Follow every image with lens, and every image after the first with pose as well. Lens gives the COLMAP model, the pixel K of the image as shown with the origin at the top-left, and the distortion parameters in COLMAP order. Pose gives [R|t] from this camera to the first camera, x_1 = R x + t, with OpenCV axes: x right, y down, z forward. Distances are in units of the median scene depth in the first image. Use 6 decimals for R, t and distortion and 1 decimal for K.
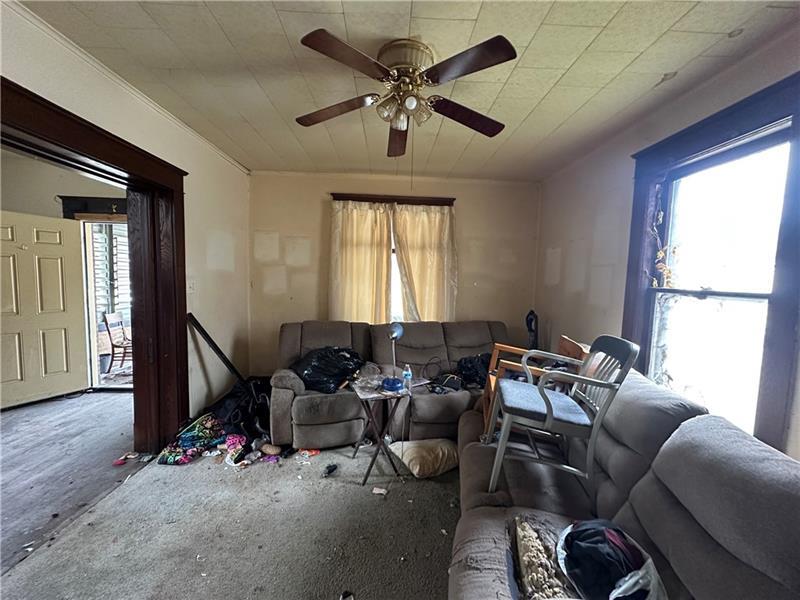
lens RADIAL K [[317.6, 0, 400.0], [0, 317.6, 300.0], [0, 0, 1]] dist [-0.003065, 0.000743]
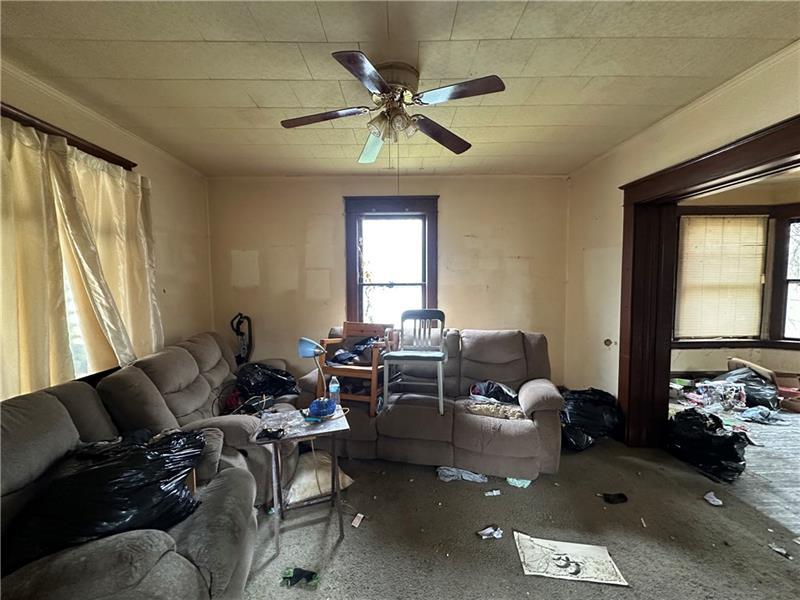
lens RADIAL K [[317.6, 0, 400.0], [0, 317.6, 300.0], [0, 0, 1]] dist [-0.003065, 0.000743]
pose [[0.033441, -0.085798, 0.995751, -0.782807], [0.087916, 0.992699, 0.082582, -0.066385], [-0.995566, 0.084781, 0.040740, 0.691942]]
